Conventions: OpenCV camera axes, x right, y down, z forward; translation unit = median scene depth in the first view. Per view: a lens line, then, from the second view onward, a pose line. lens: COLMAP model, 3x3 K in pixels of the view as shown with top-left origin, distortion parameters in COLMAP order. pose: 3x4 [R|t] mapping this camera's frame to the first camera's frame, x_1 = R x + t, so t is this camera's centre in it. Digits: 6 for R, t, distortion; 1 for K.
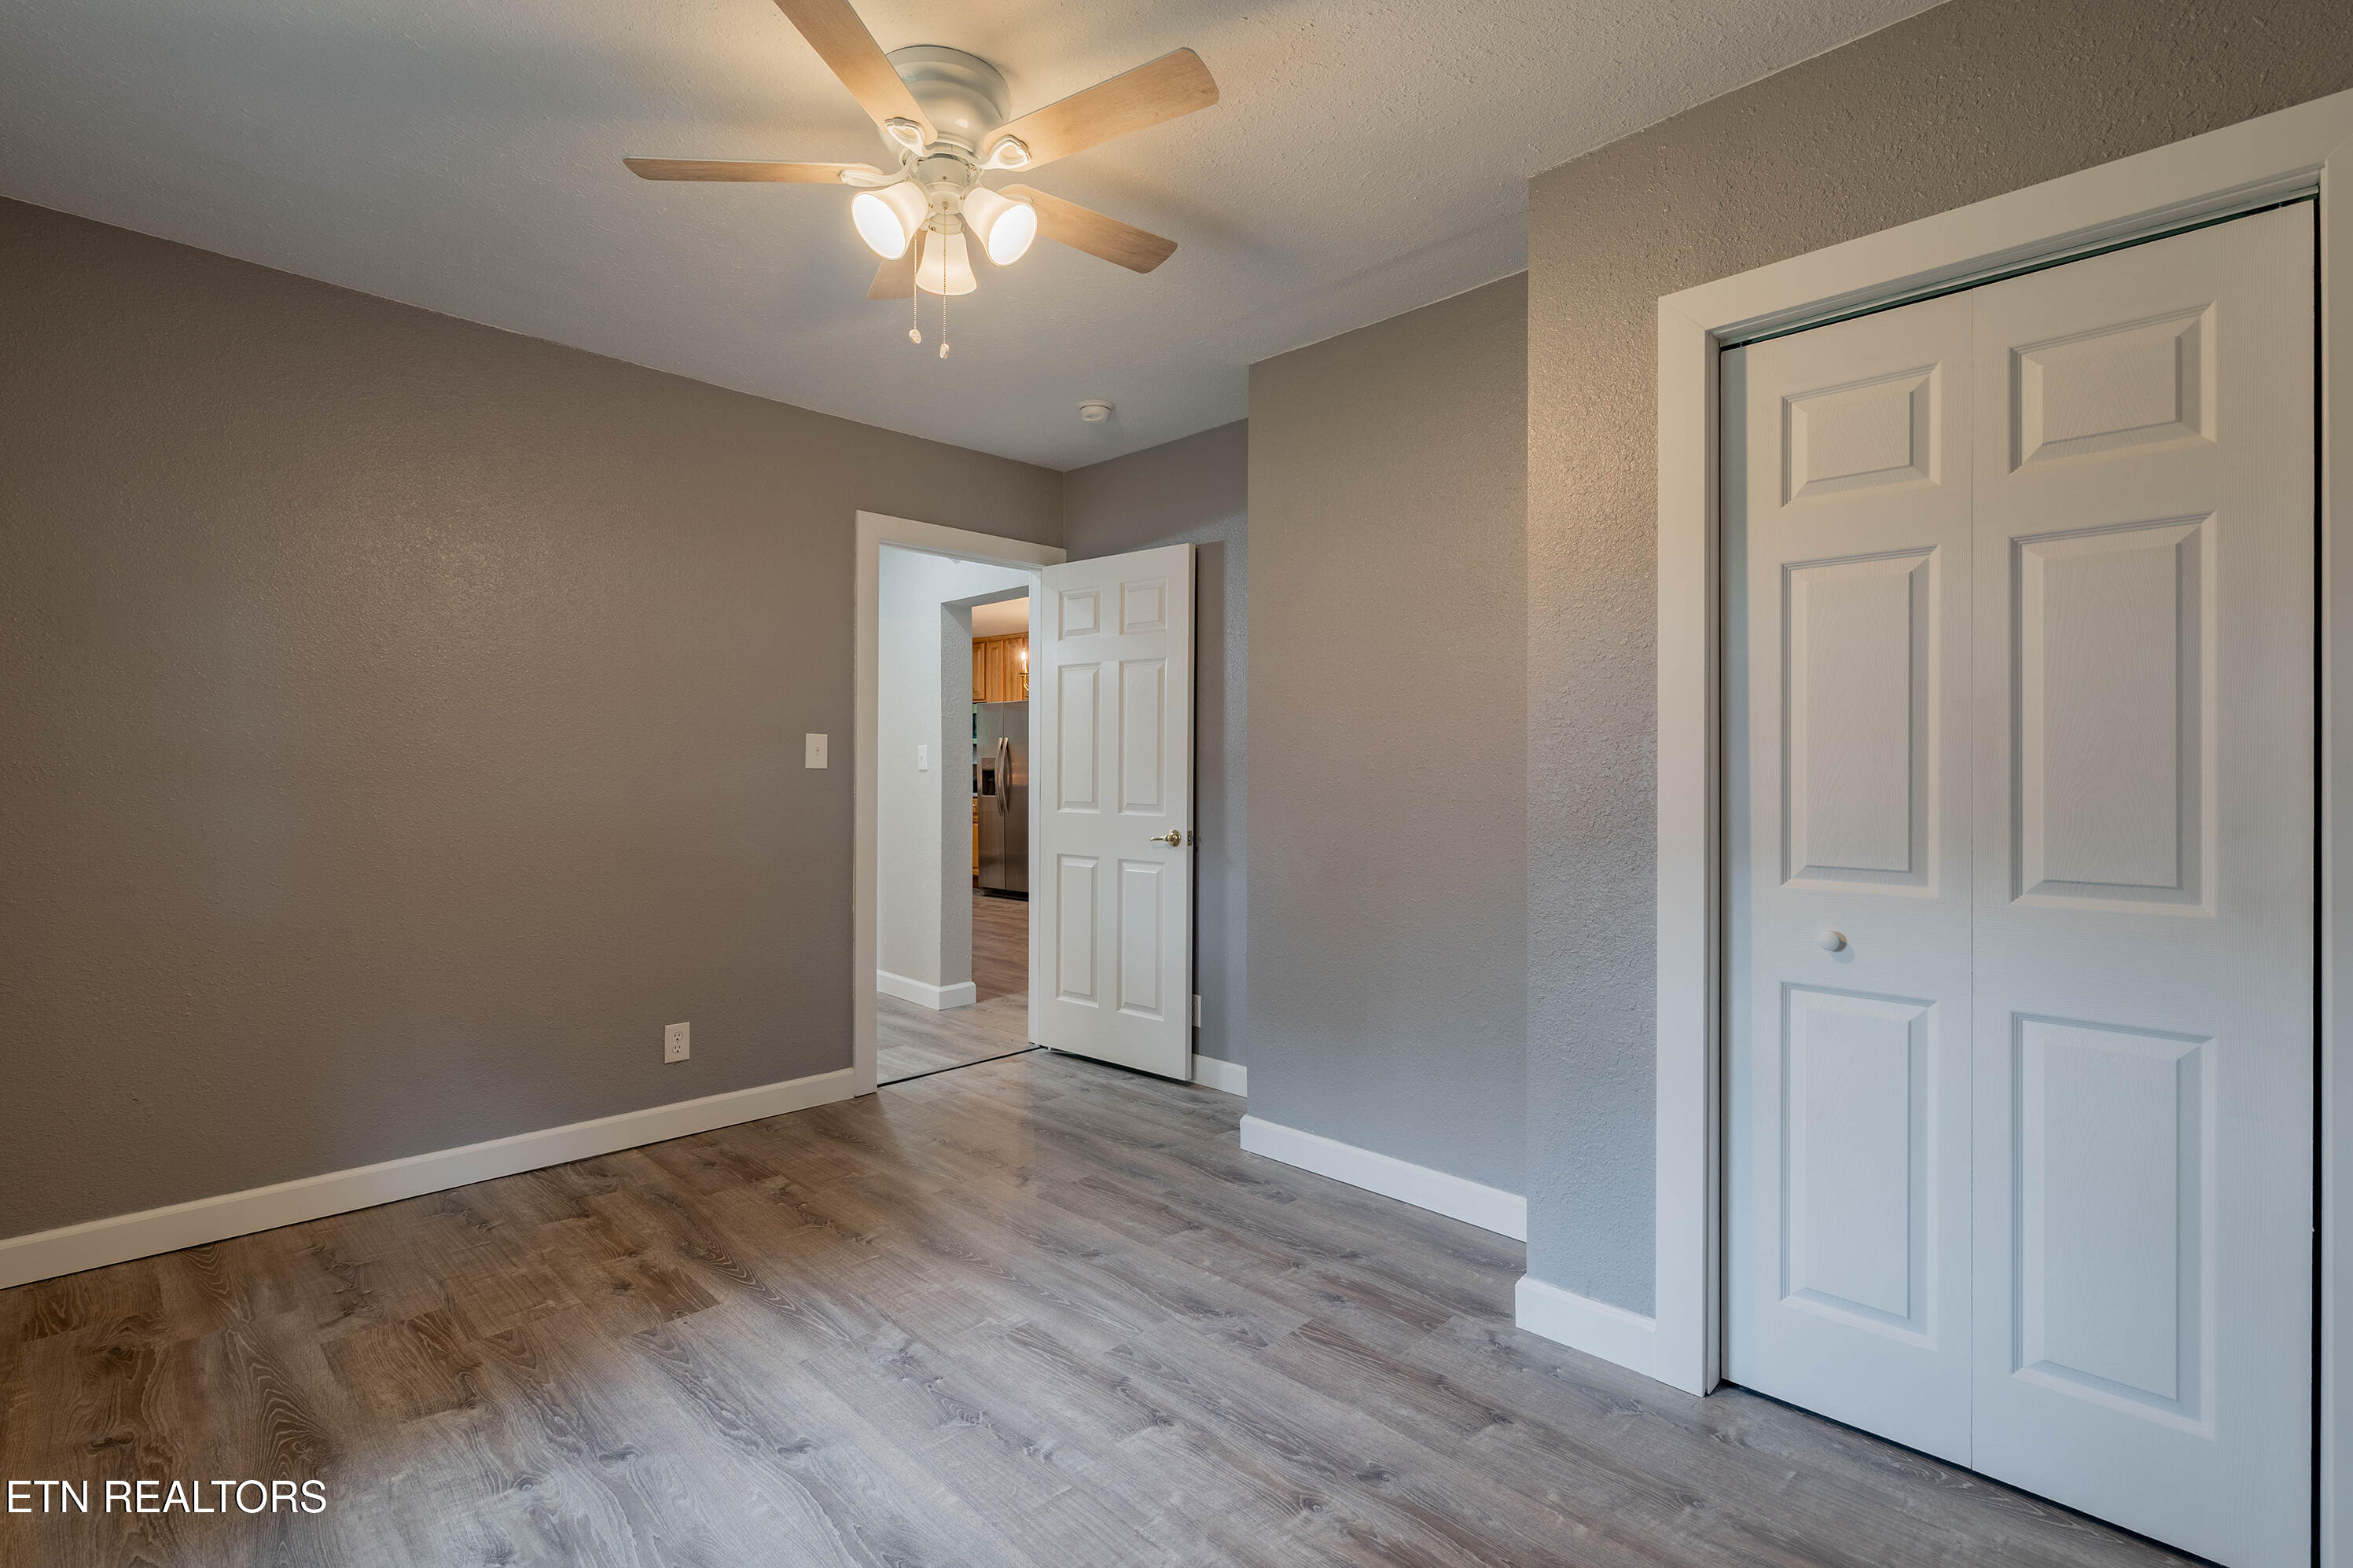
lens RADIAL K [[1081.4, 0, 1181.0], [0, 1081.4, 772.2], [0, 0, 1]] dist [0.000429, -0.000066]
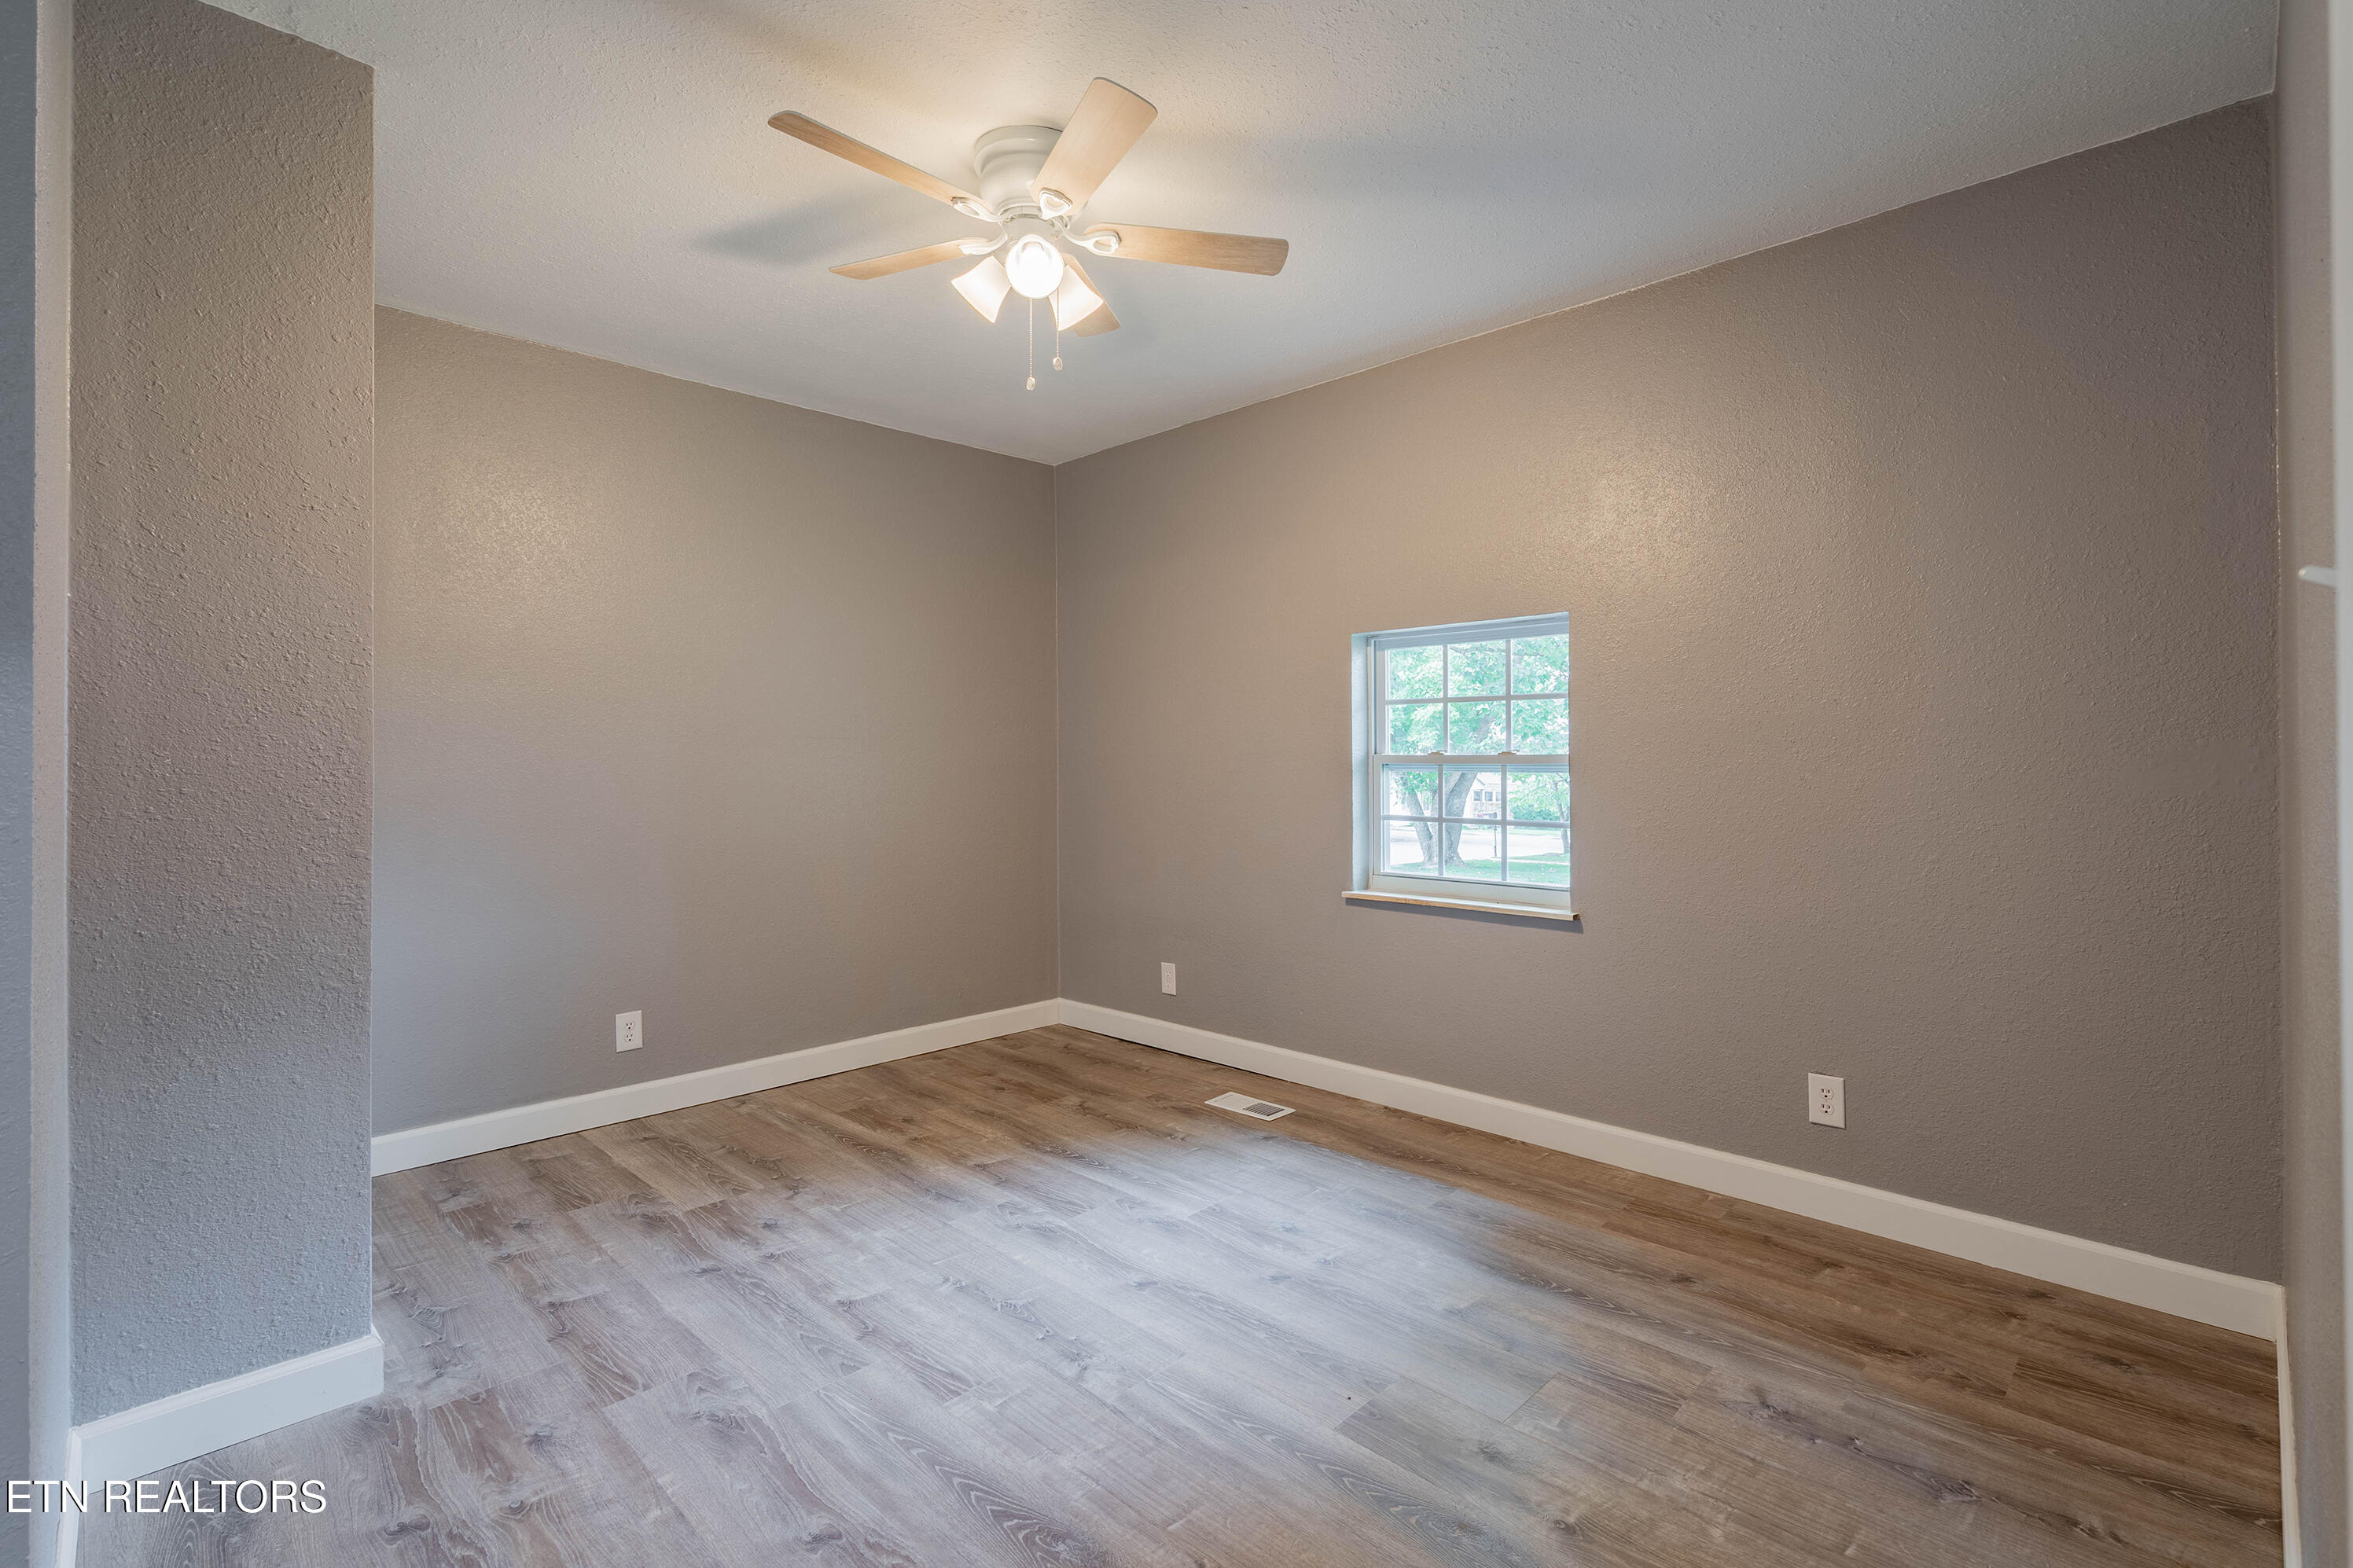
lens RADIAL K [[1081.4, 0, 1172.1], [0, 1081.4, 767.9], [0, 0, 1]] dist [0.000429, -0.000066]
pose [[-0.999940, 0.001067, 0.010915, -0.342394], [0.001231, 0.999886, 0.015042, 0.001804], [-0.010897, 0.015055, -0.999827, 1.915704]]
